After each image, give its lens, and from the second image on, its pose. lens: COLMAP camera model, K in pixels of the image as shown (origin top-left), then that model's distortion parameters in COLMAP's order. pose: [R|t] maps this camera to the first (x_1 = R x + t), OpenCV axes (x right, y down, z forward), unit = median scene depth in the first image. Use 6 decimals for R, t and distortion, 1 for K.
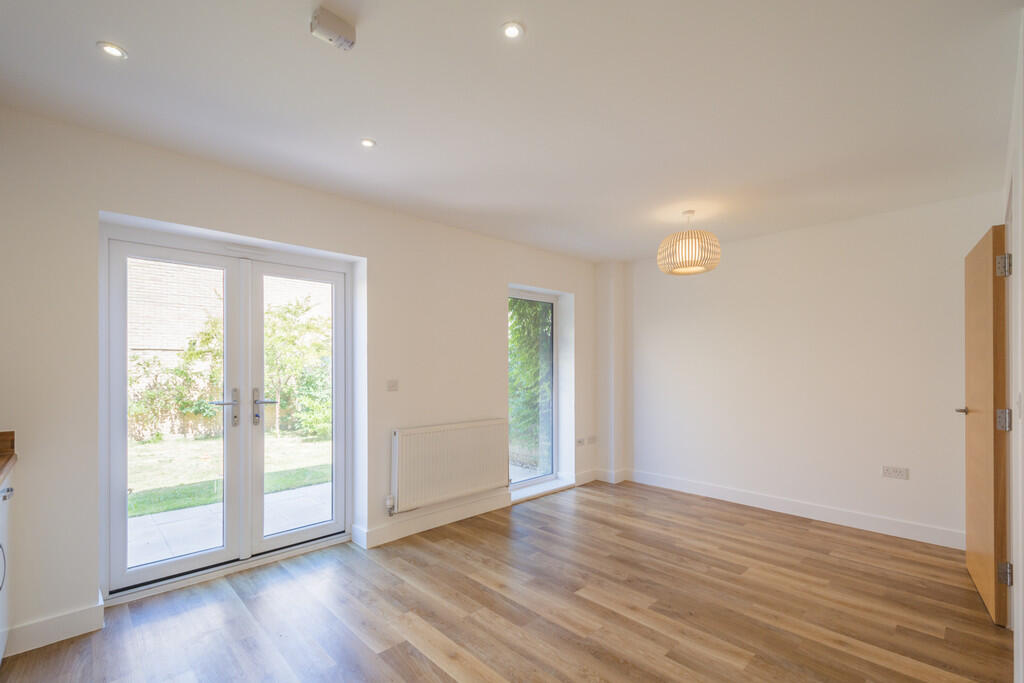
lens RADIAL K [[458.3, 0, 507.3], [0, 458.3, 358.5], [0, 0, 1]] dist [0.021257, -0.004447]
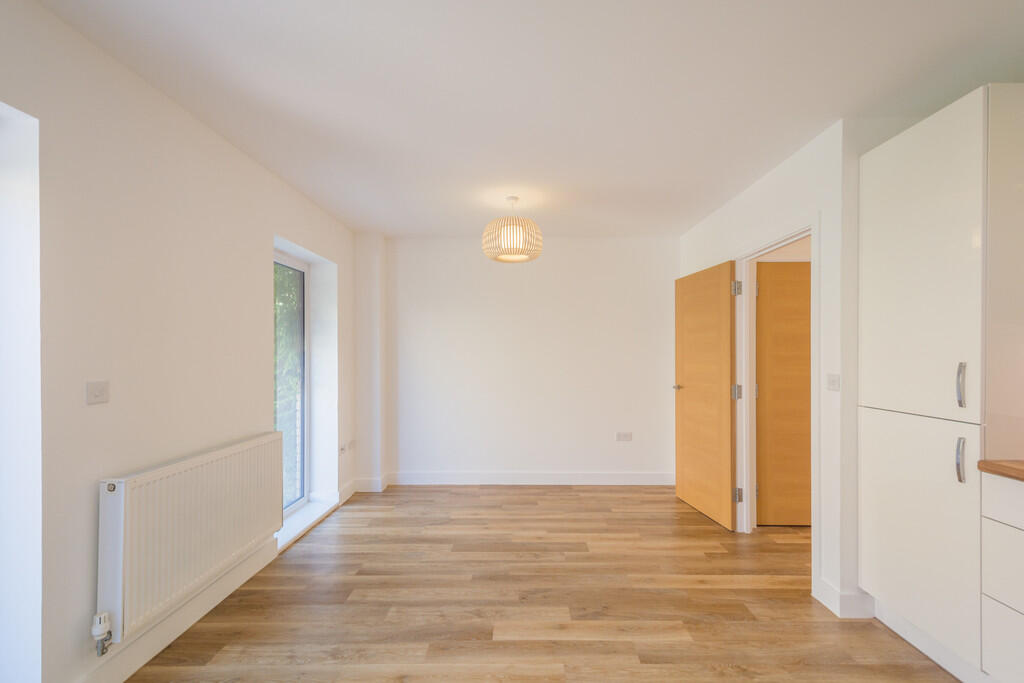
lens RADIAL K [[458.3, 0, 514.1], [0, 458.3, 349.9], [0, 0, 1]] dist [0.021257, -0.004447]
pose [[0.687170, 0.009648, 0.726432, -0.319657], [-0.014645, 0.999893, 0.000574, 0.004618], [-0.726349, -0.011033, 0.687238, 0.331341]]
